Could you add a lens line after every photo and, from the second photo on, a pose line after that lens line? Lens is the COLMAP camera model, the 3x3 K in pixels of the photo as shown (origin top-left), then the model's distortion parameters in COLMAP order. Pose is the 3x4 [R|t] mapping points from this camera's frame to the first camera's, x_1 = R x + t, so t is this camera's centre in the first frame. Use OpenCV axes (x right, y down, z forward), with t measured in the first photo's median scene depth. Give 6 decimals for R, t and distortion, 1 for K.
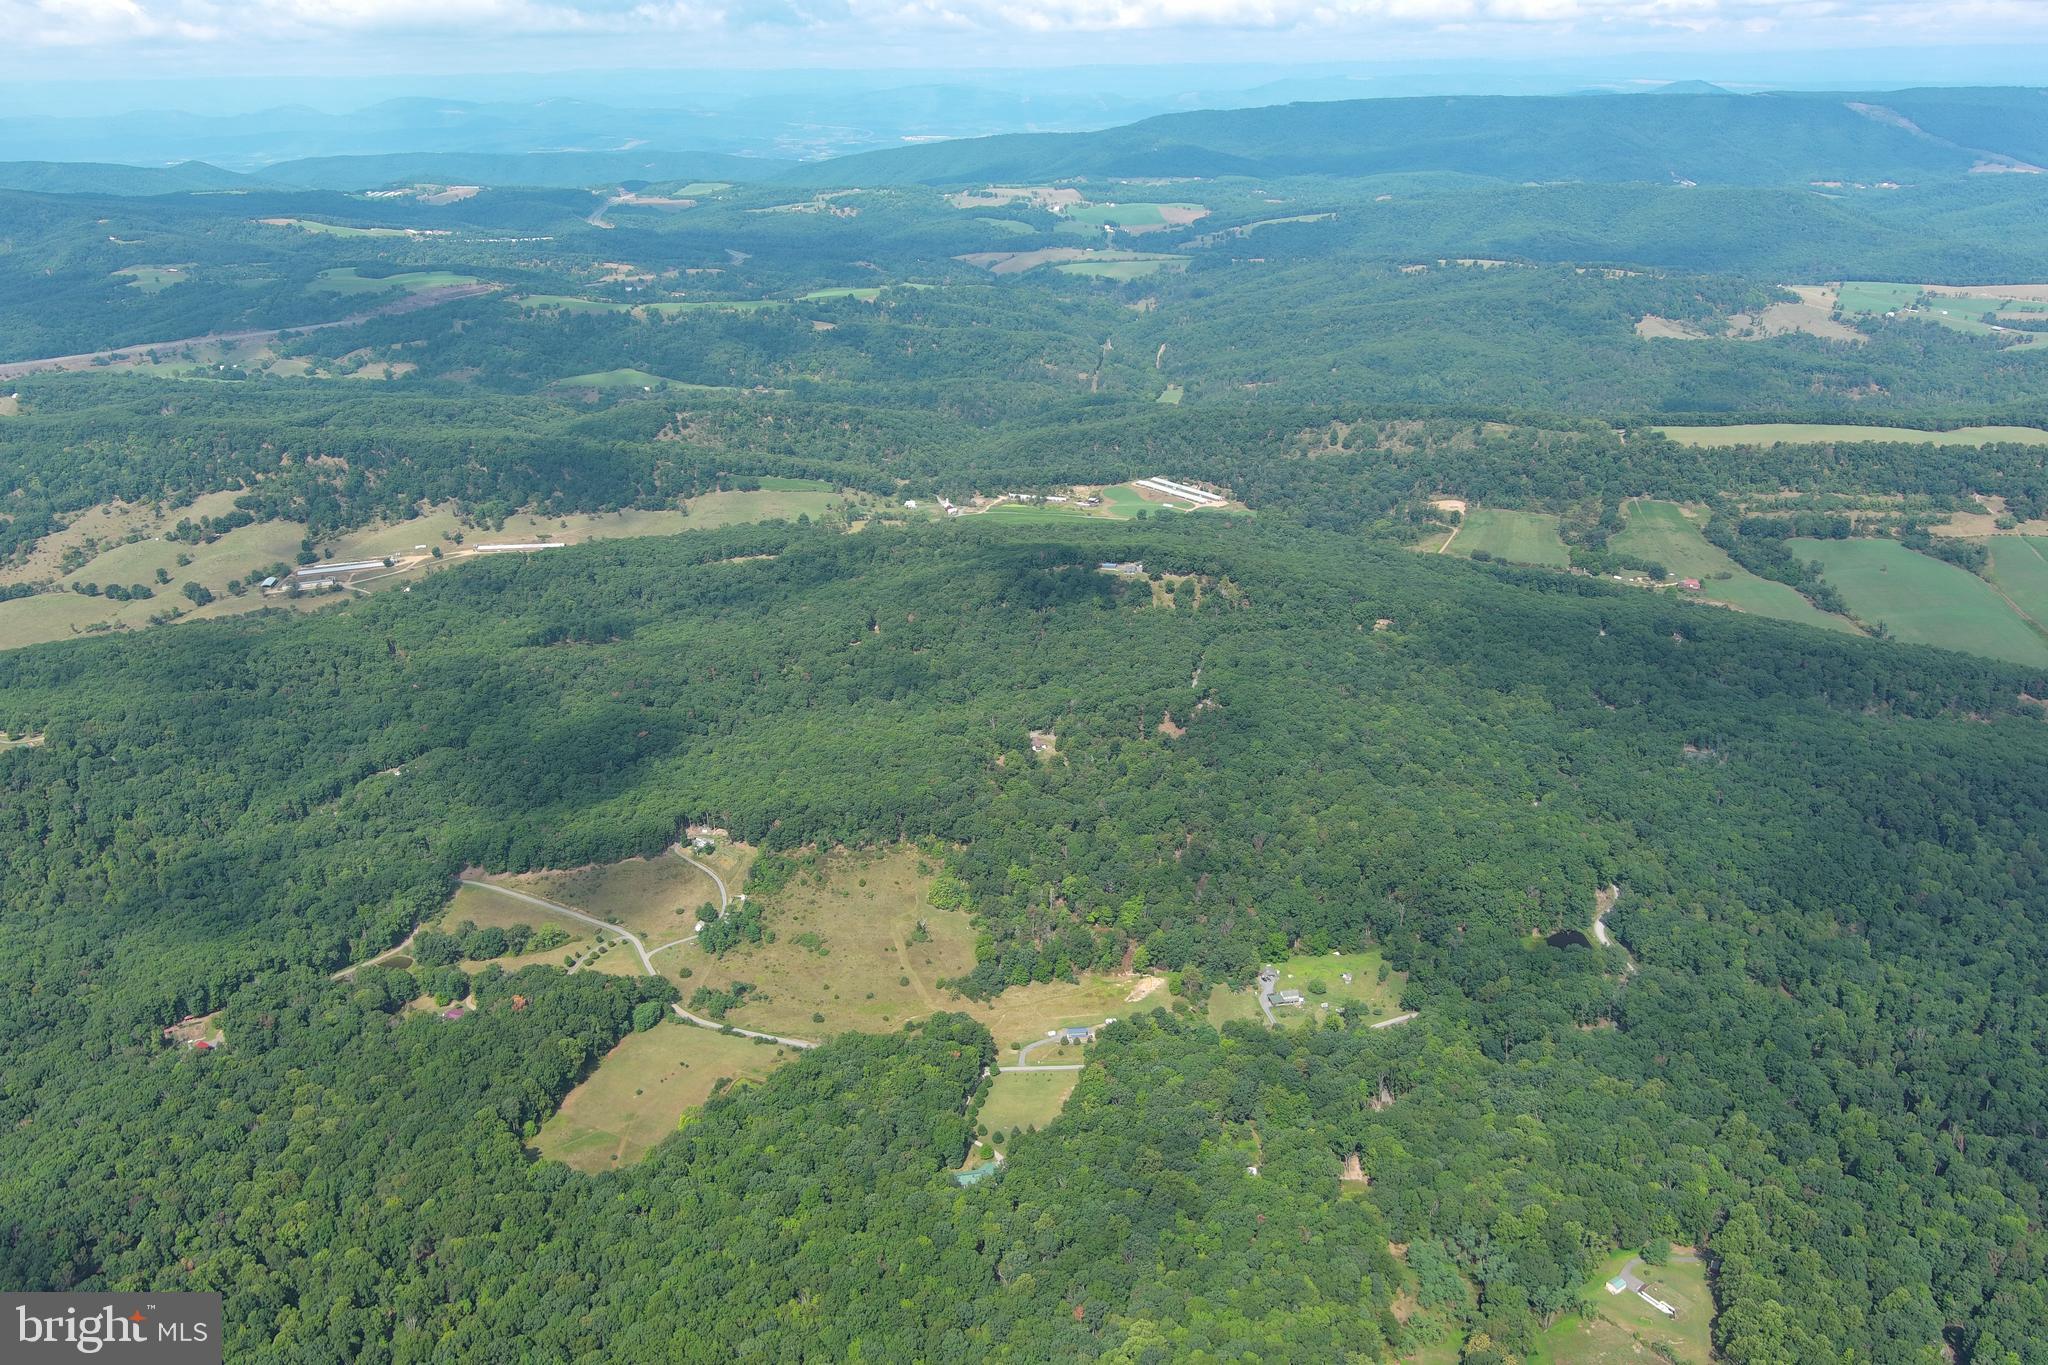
lens RADIAL K [[1583.5, 0, 1023.2], [0, 1583.5, 688.0], [0, 0, 1]] dist [0.035680, -0.045183]
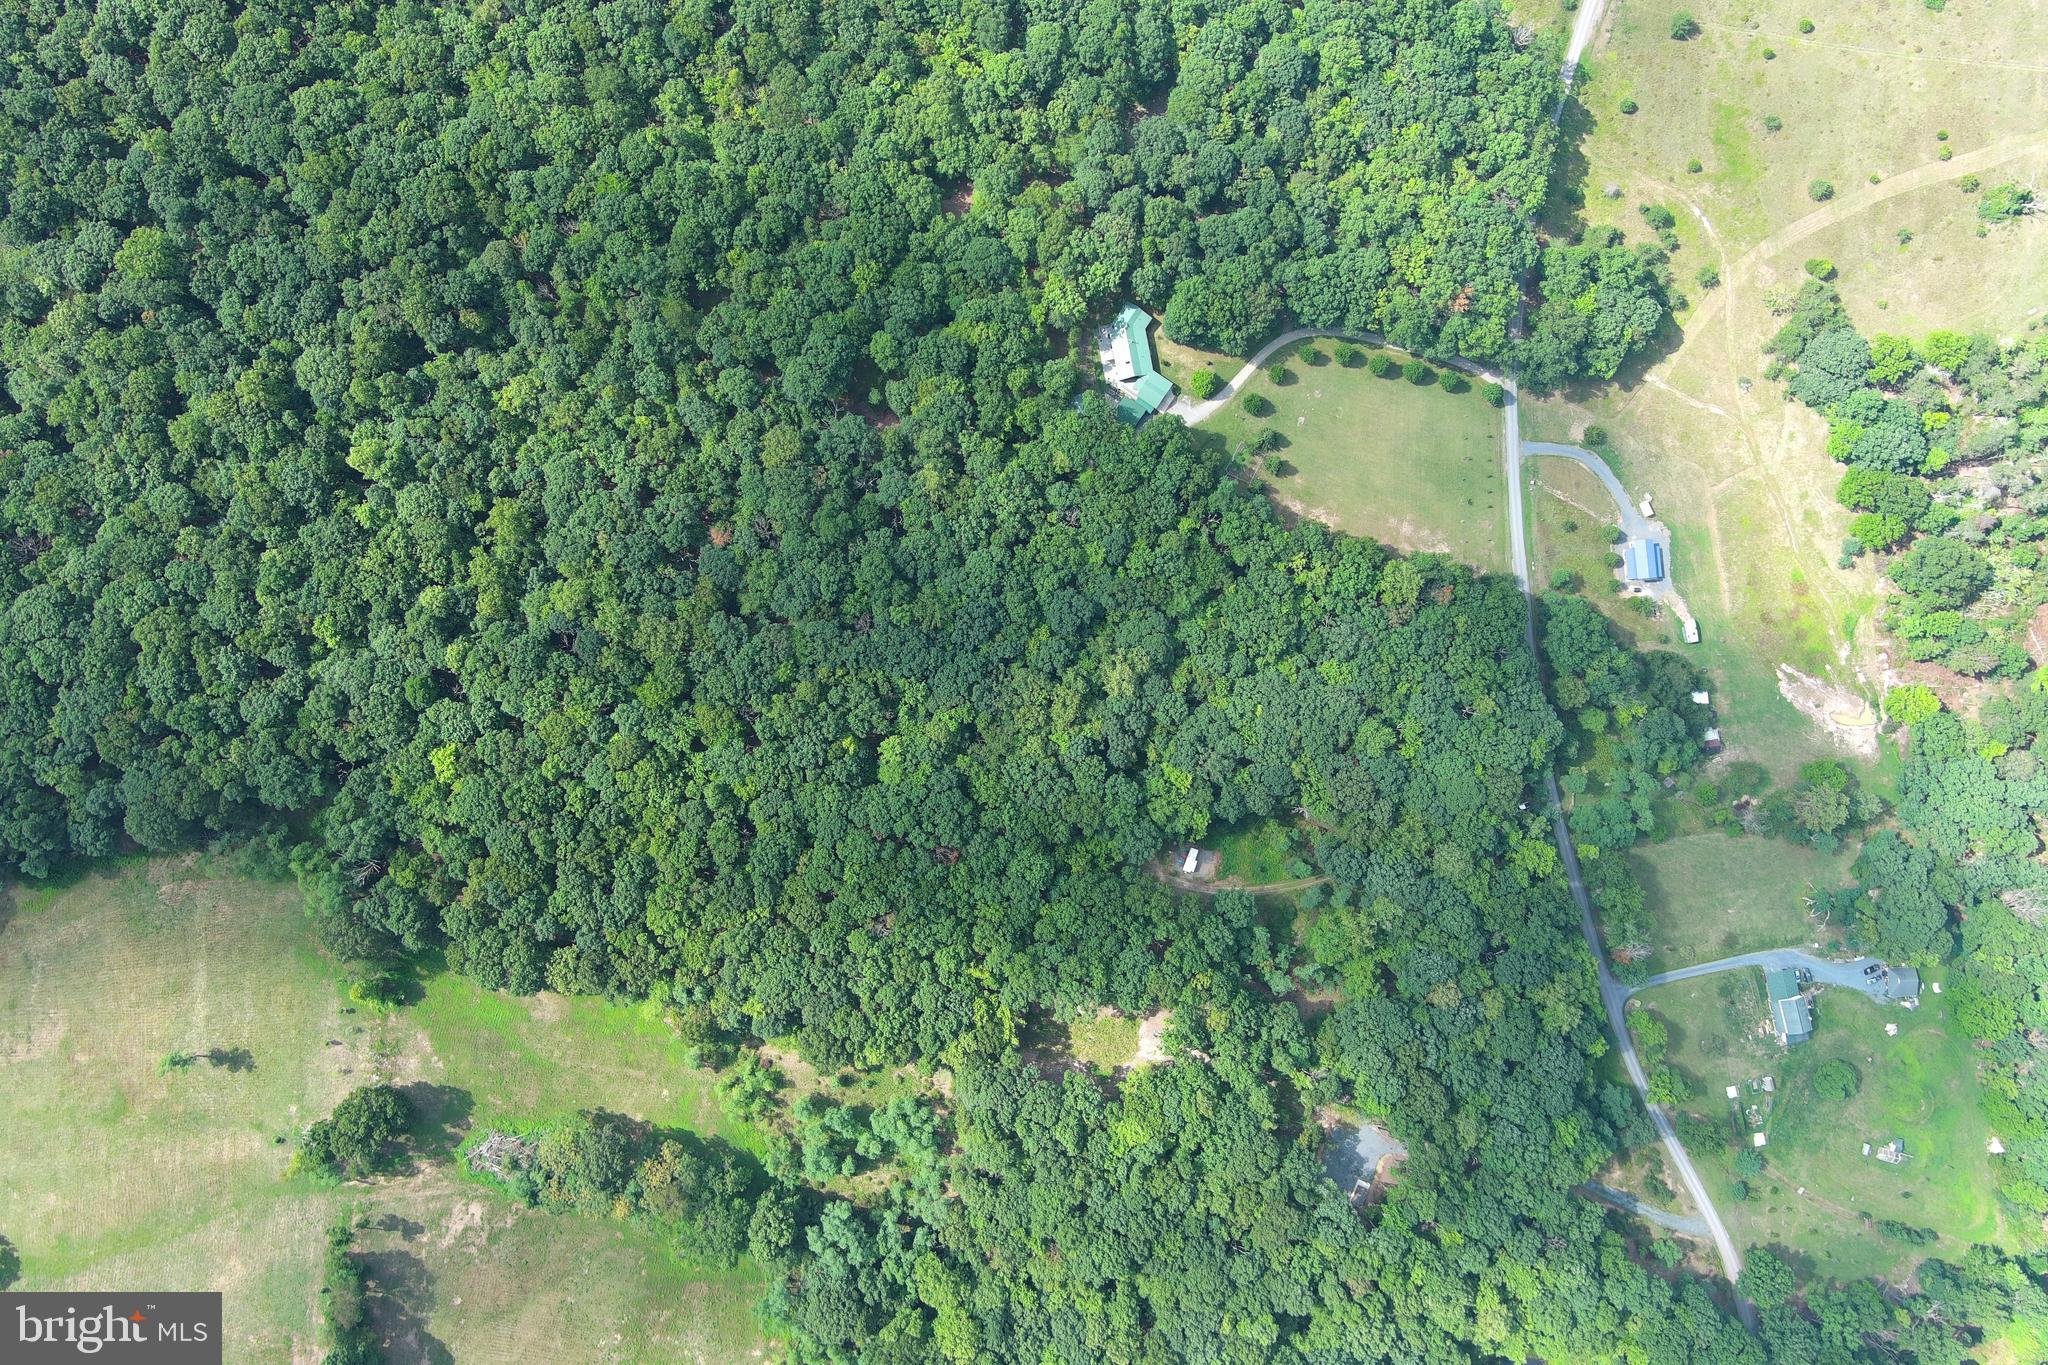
lens RADIAL K [[1583.5, 0, 1023.2], [0, 1583.5, 688.0], [0, 0, 1]] dist [0.035680, -0.045183]
pose [[0.019046, 0.999667, -0.017393, 0.064723], [-0.375035, 0.023269, 0.926718, -0.135781], [0.926815, -0.011127, 0.375354, 0.531679]]
